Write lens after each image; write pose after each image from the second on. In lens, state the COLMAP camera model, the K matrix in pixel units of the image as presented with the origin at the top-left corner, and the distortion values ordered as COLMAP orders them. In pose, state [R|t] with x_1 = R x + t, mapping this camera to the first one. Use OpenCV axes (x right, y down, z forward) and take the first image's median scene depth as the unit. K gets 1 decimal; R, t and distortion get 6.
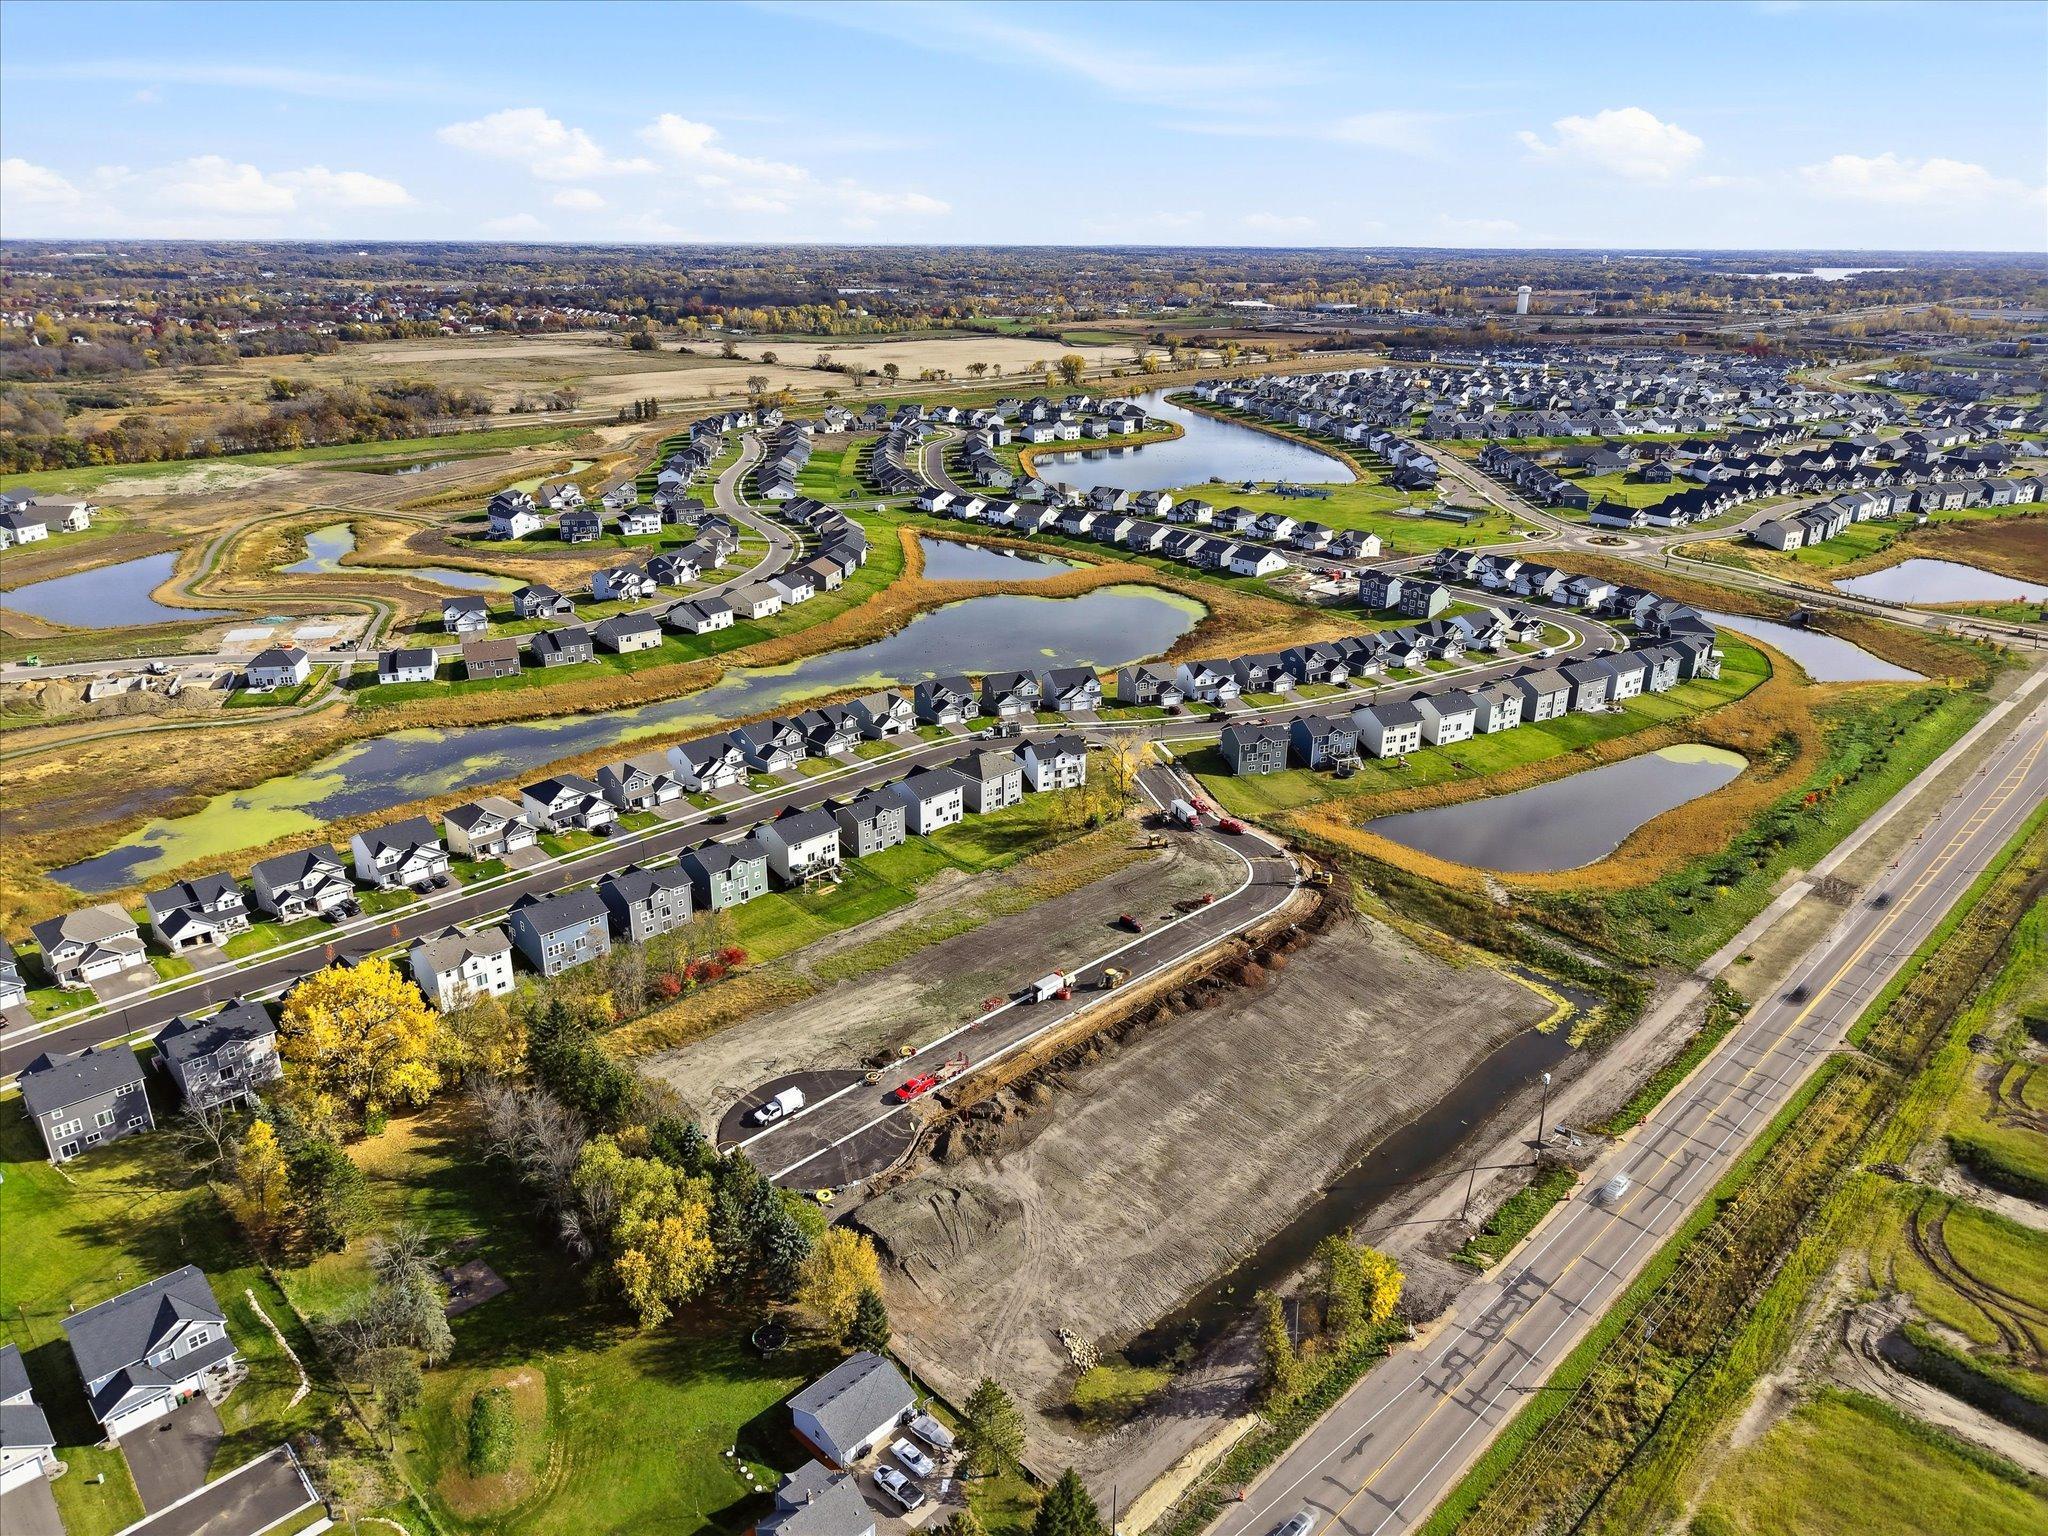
lens RADIAL K [[1354.0, 0, 1016.9], [0, 1354.0, 798.5], [0, 0, 1]] dist [0.045050, -0.053043]
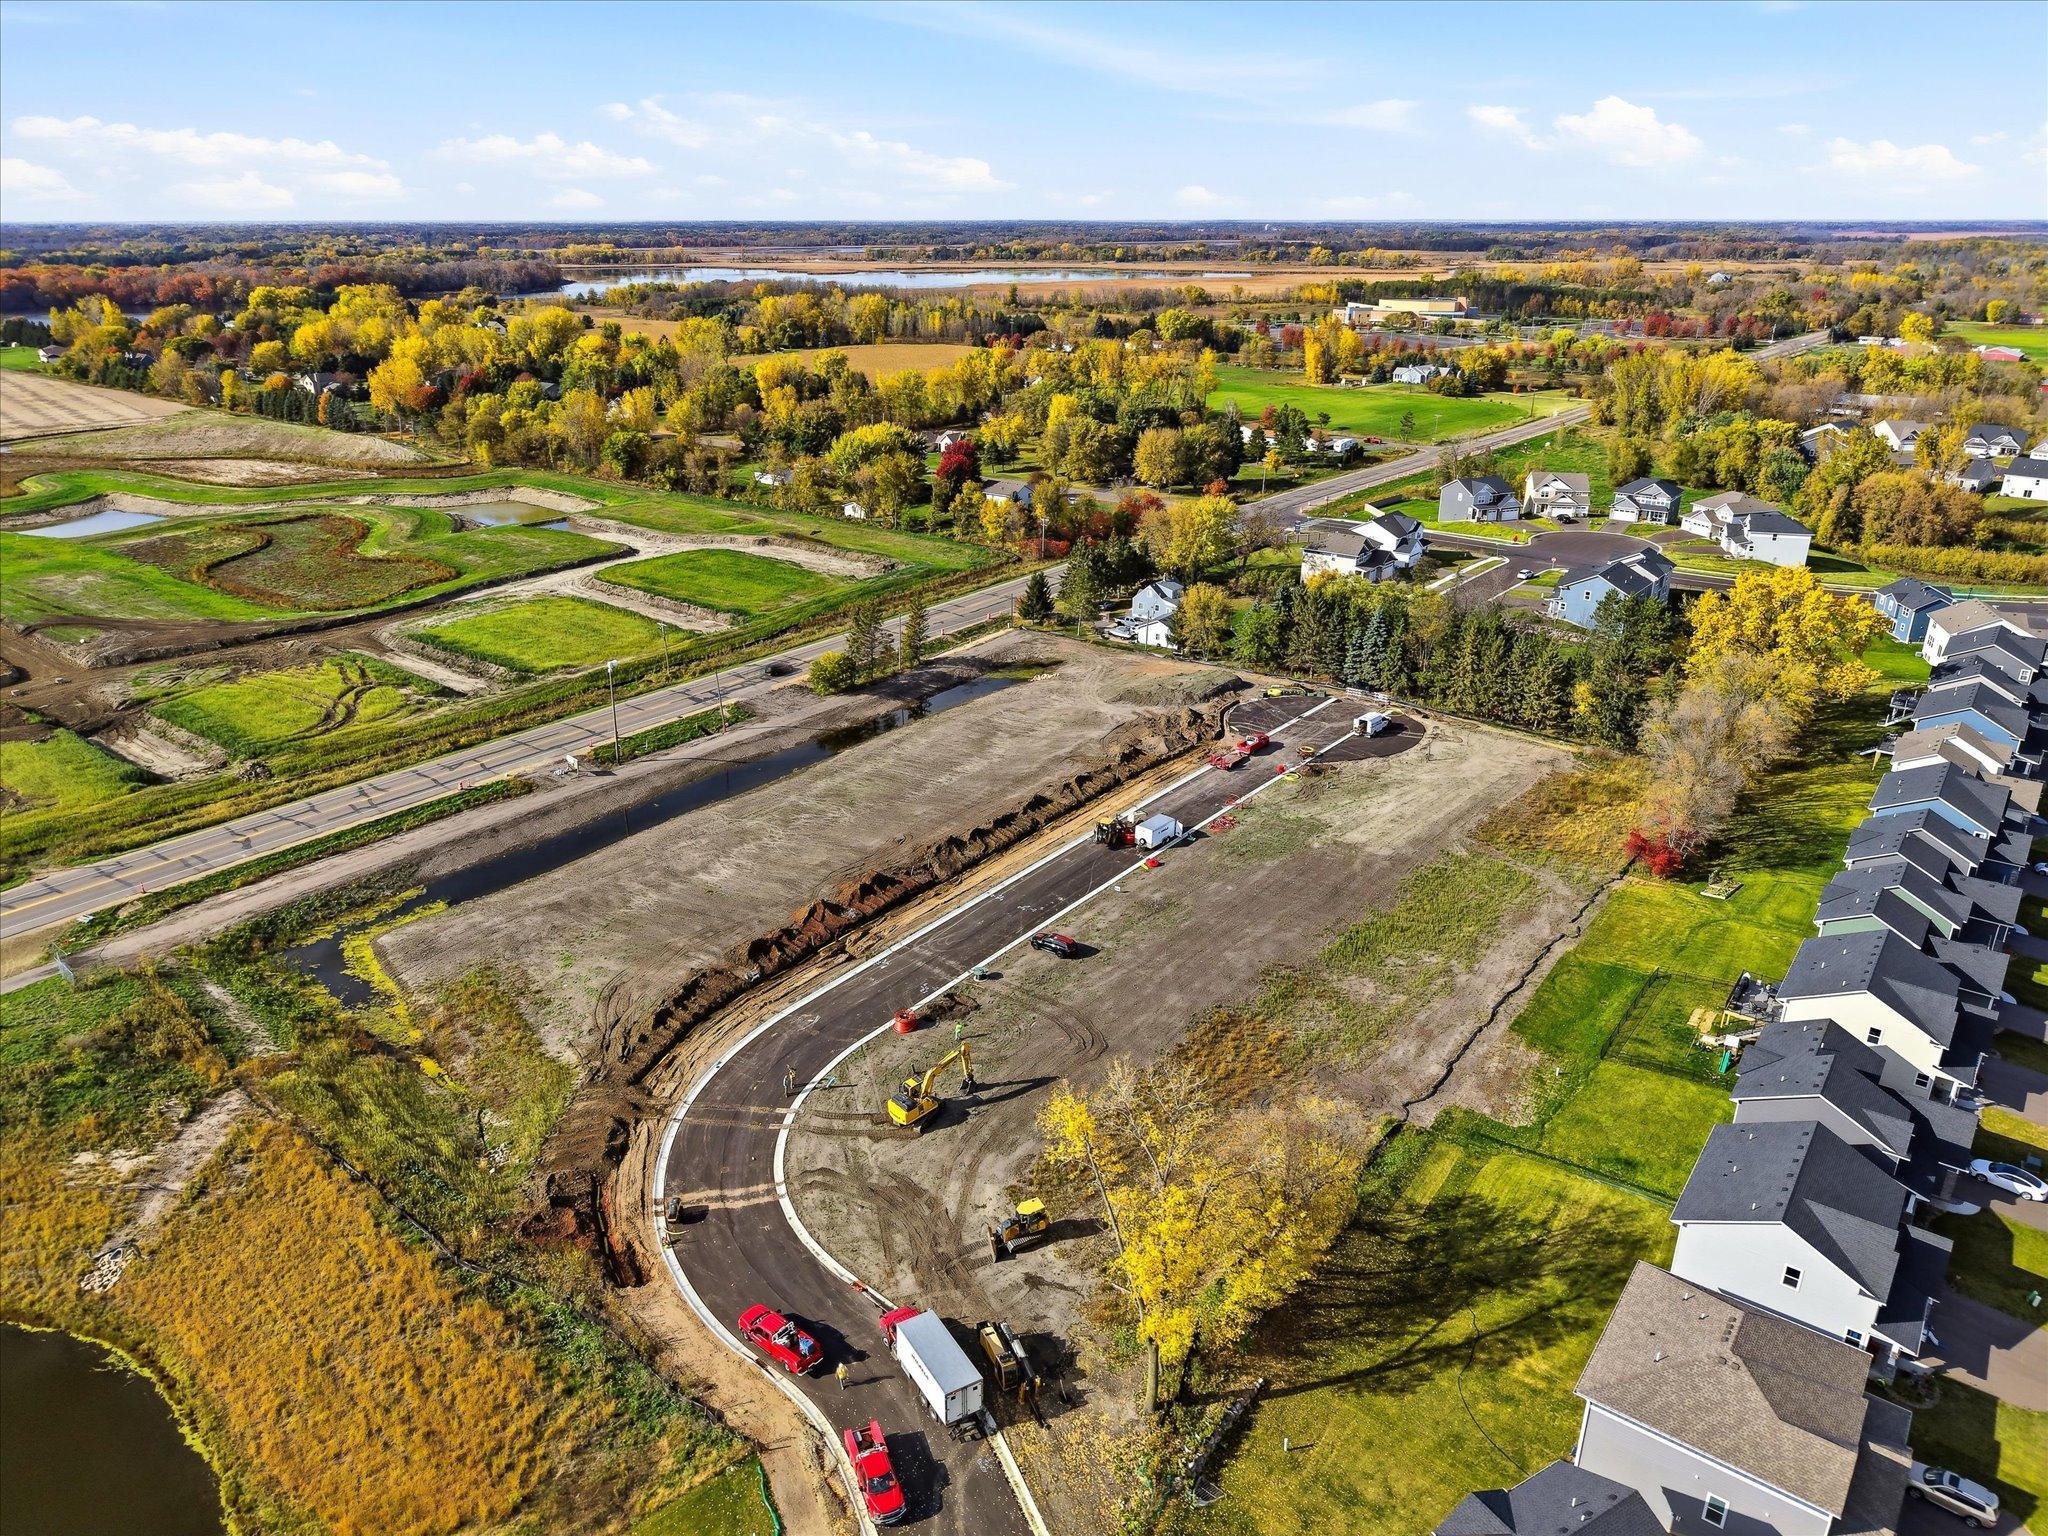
lens RADIAL K [[1354.0, 0, 1016.9], [0, 1354.0, 798.5], [0, 0, 1]] dist [0.045050, -0.053043]
pose [[-0.991519, 0.045843, -0.121611, 0.147462], [-0.054646, 0.701933, 0.710144, -0.302279], [0.117917, 0.710766, -0.693474, 1.204611]]
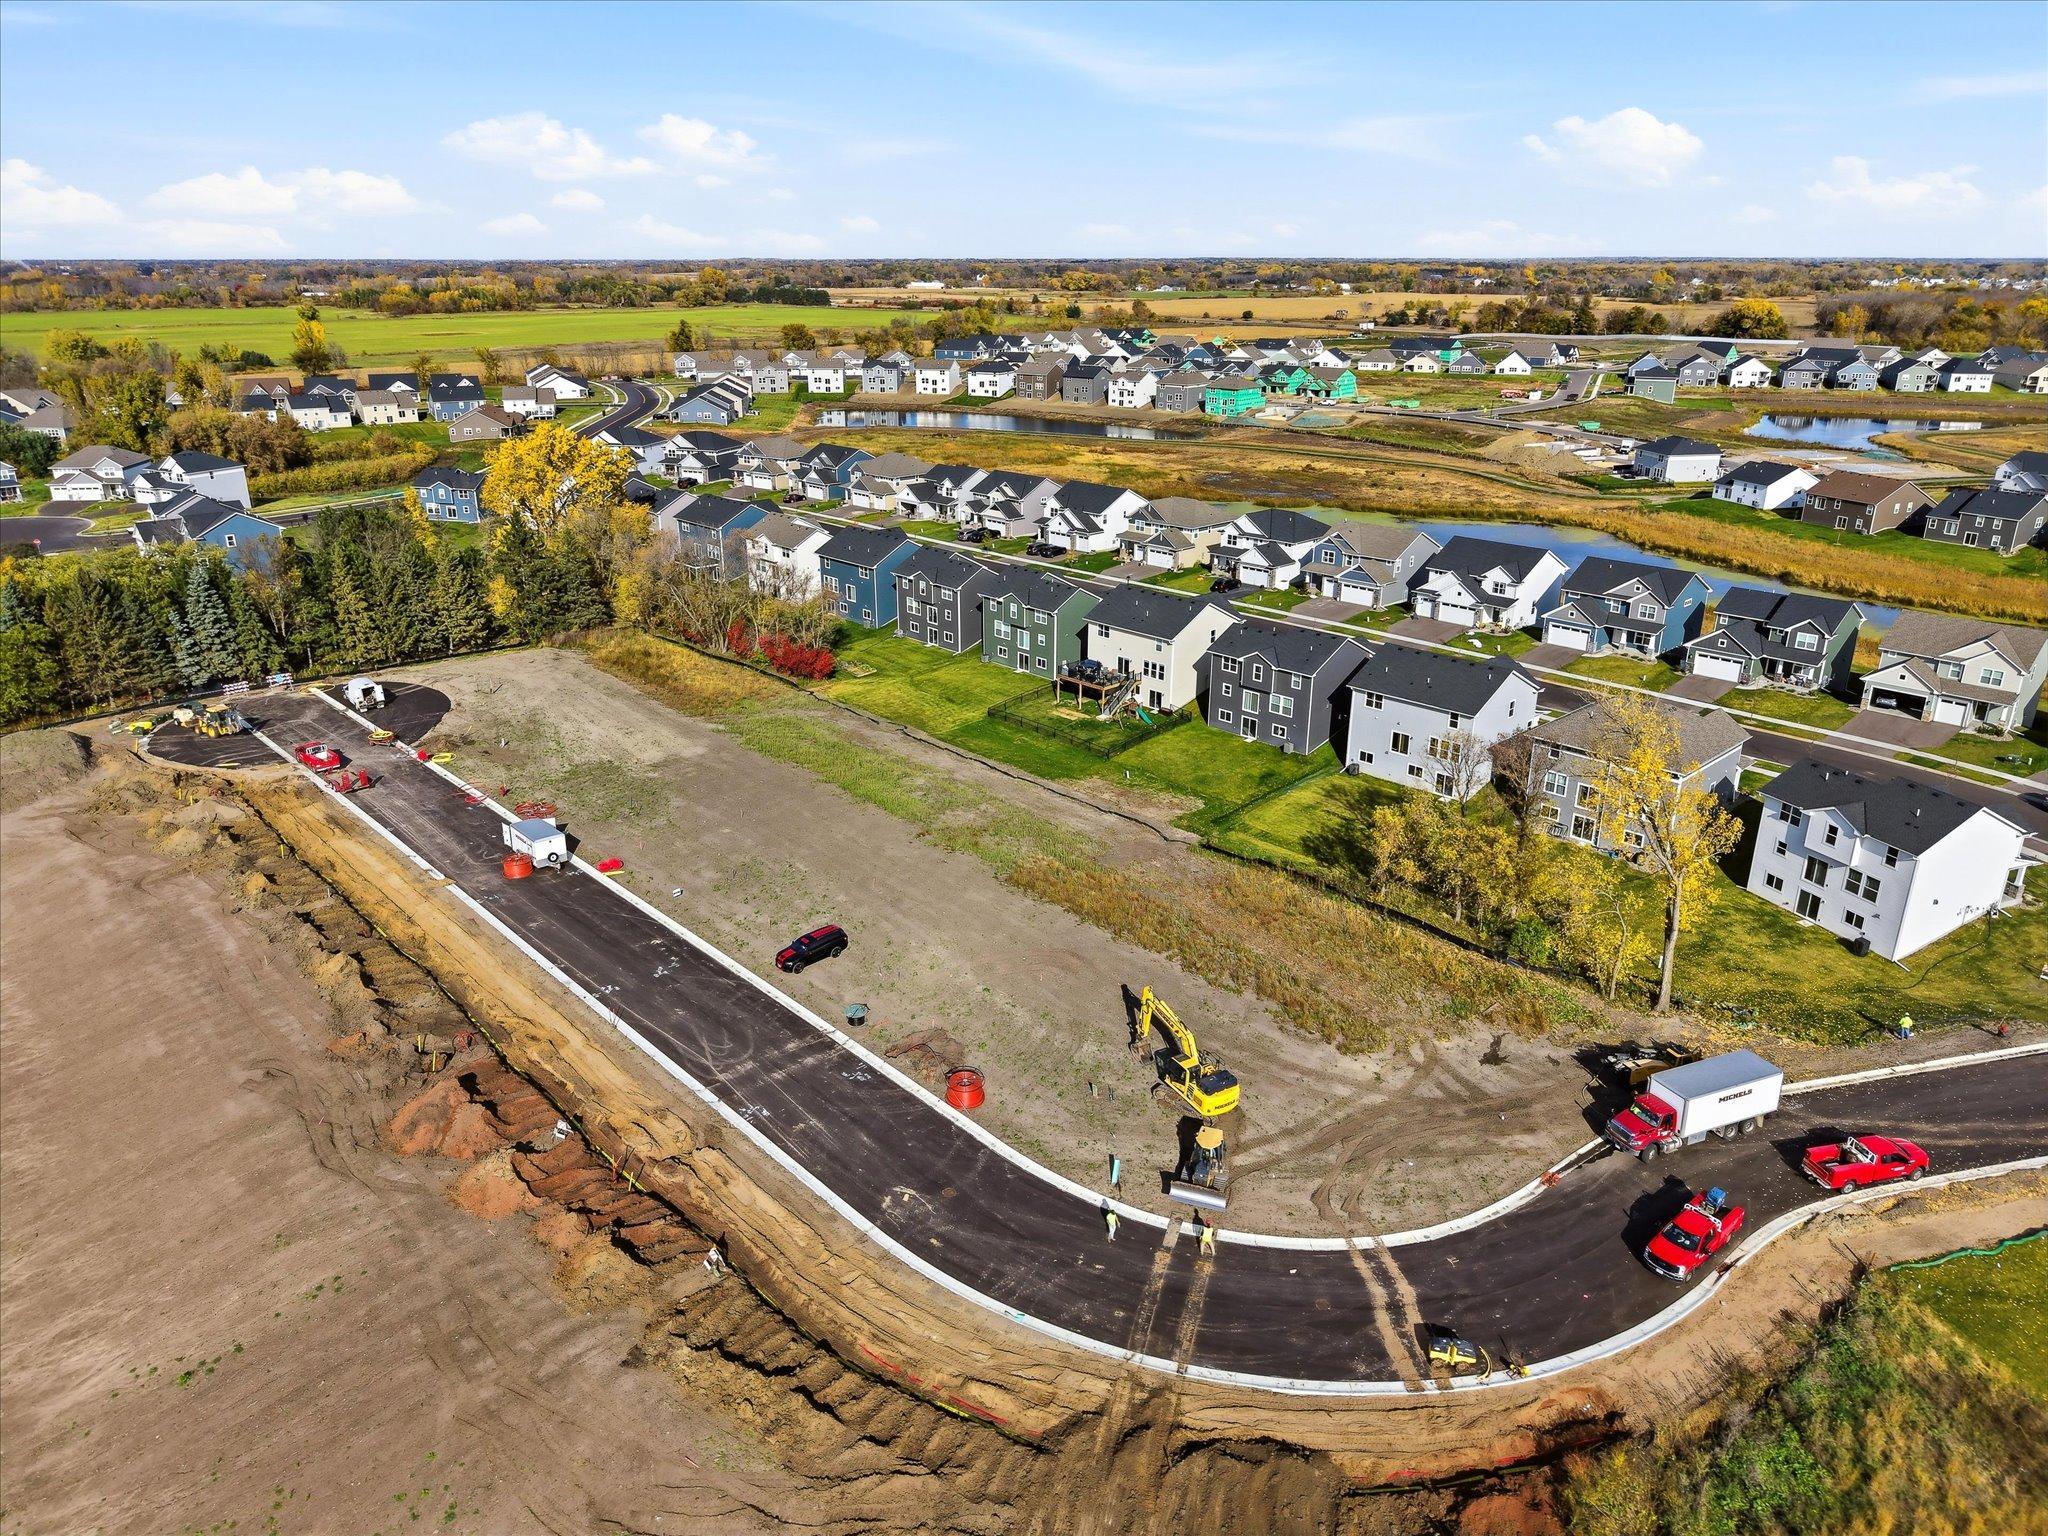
lens RADIAL K [[1354.0, 0, 1016.9], [0, 1354.0, 798.5], [0, 0, 1]] dist [0.045050, -0.053043]
pose [[-0.032083, 0.363396, -0.931082, 0.370288], [-0.381195, 0.856699, 0.347500, -0.082140], [0.923938, 0.366073, 0.111039, 0.898764]]
